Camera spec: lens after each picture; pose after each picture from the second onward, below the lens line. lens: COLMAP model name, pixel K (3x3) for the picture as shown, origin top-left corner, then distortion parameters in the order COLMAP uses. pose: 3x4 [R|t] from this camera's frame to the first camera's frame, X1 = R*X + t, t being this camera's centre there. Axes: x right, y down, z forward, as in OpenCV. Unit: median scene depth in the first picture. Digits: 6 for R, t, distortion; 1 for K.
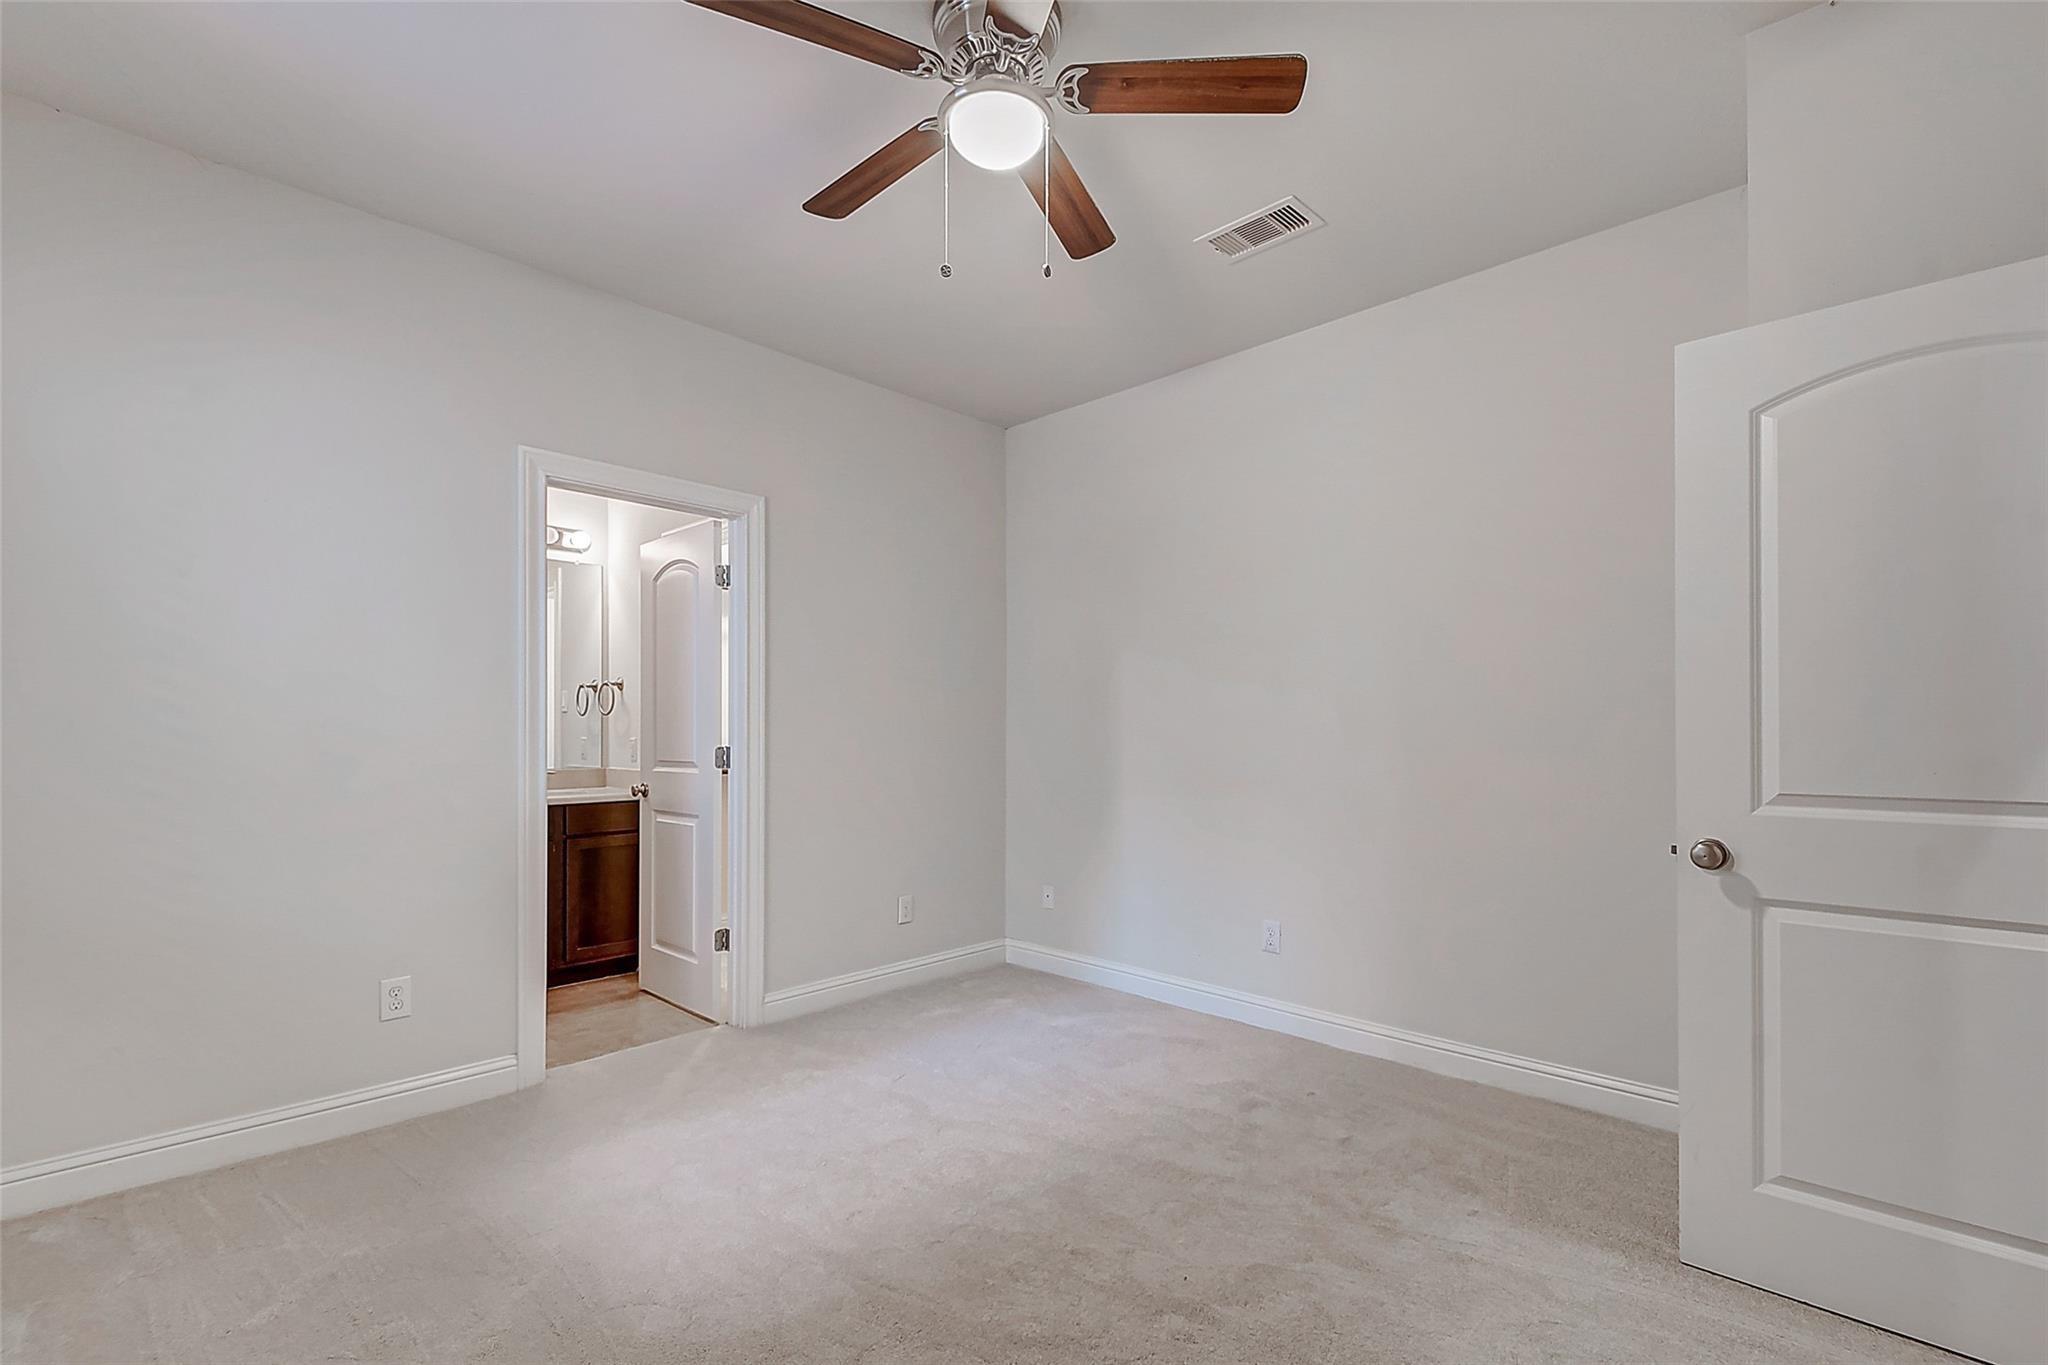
lens RADIAL K [[884.0, 0, 1021.6], [0, 884.0, 715.8], [0, 0, 1]] dist [0.024418, -0.016125]
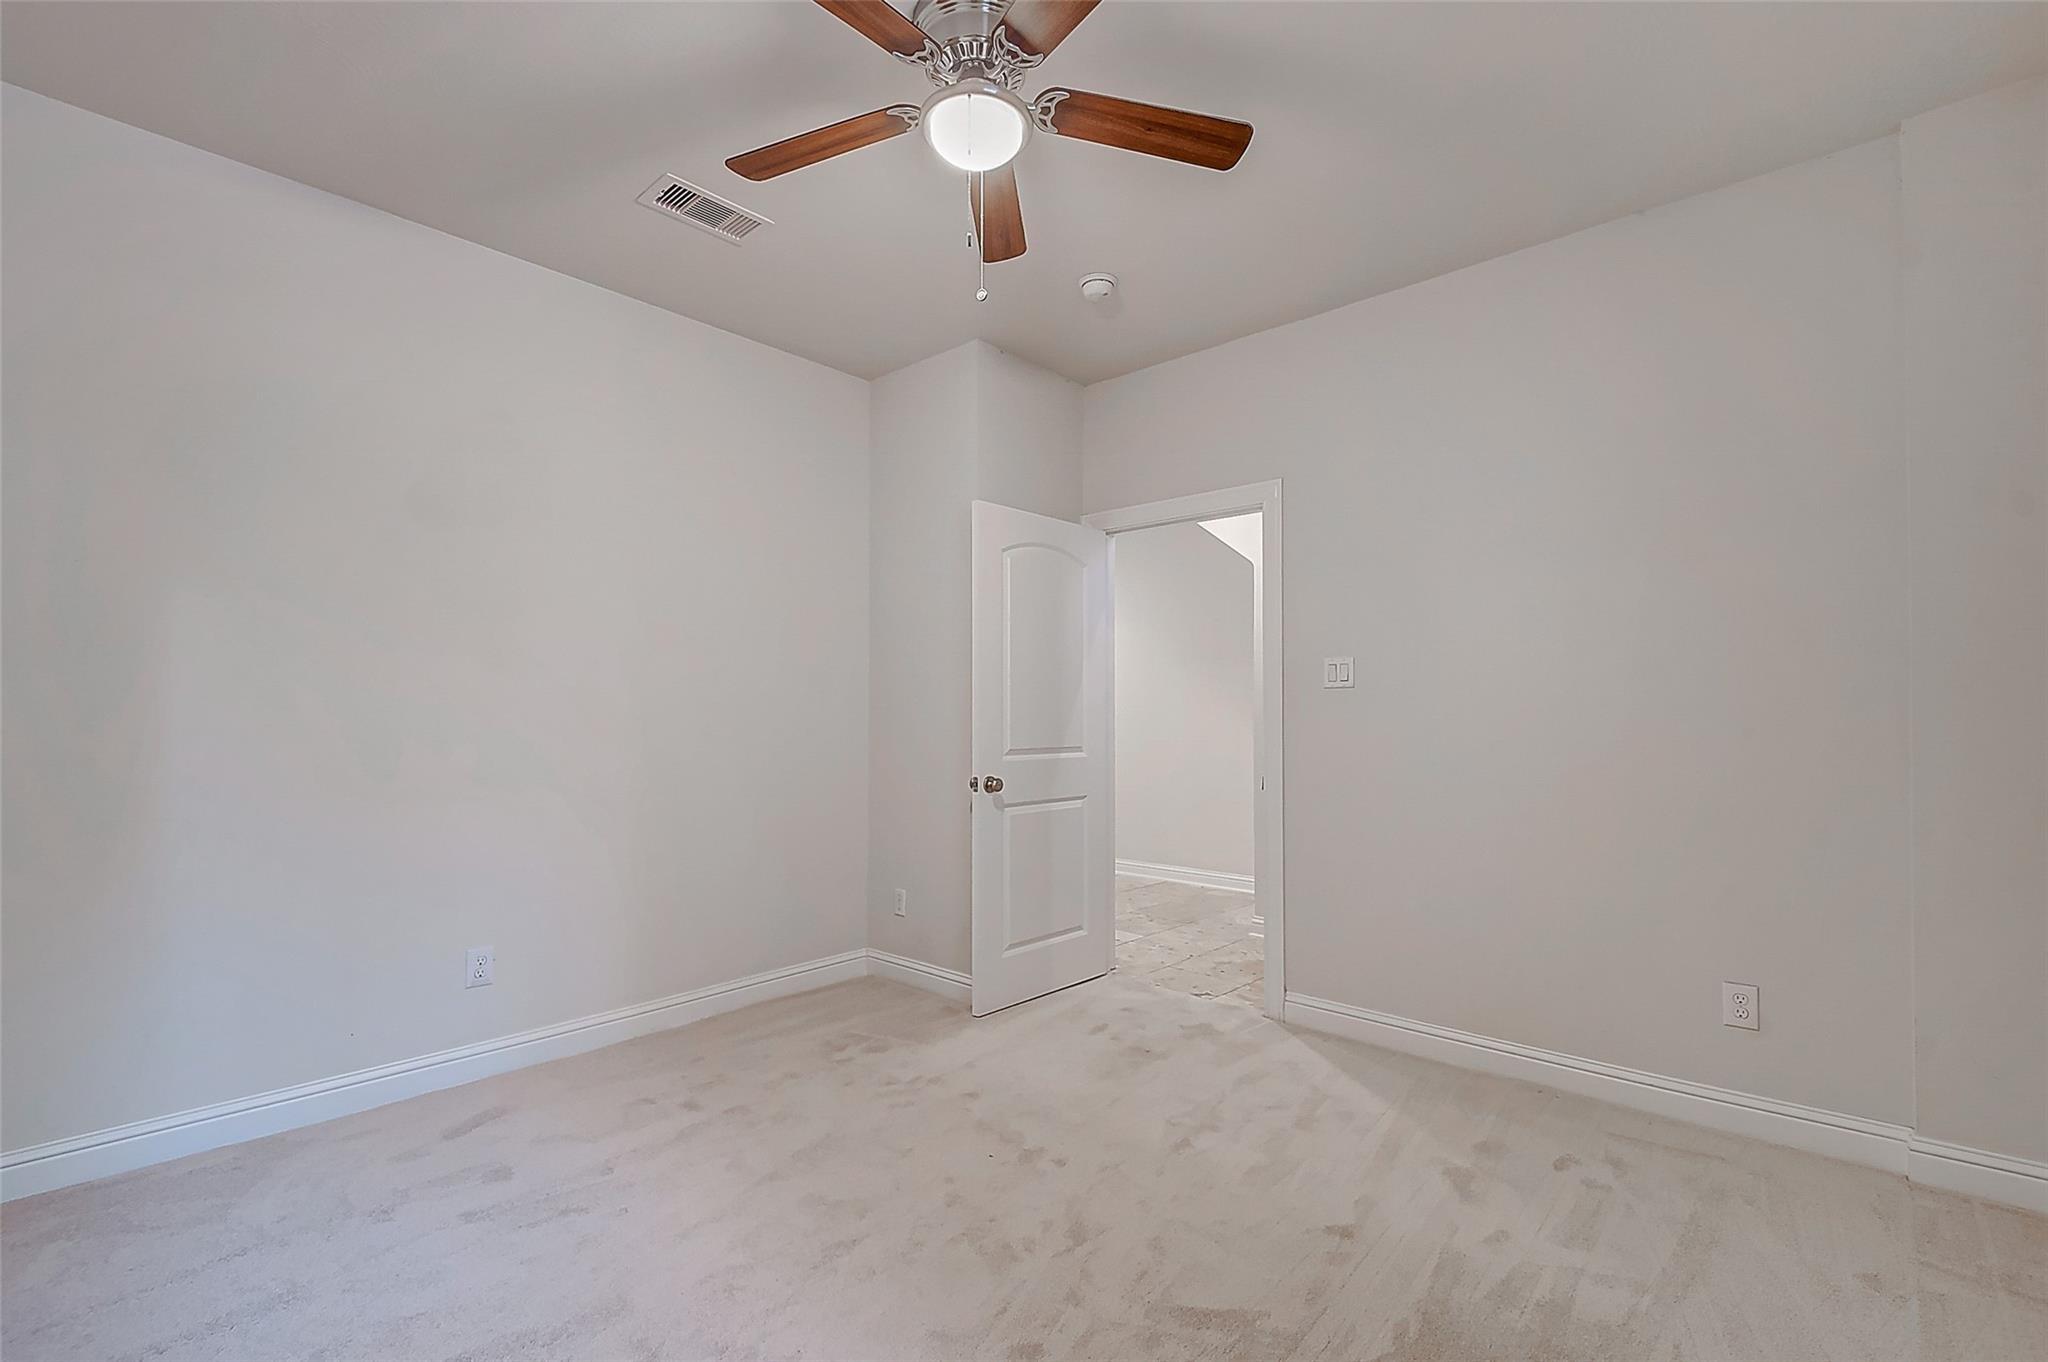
lens RADIAL K [[884.0, 0, 1021.6], [0, 884.0, 714.3], [0, 0, 1]] dist [0.024418, -0.016125]
pose [[-0.030720, 0.008895, 0.999488, -1.023643], [-0.017725, 0.999798, -0.009442, 0.027115], [-0.999371, -0.018006, -0.030556, 0.971668]]
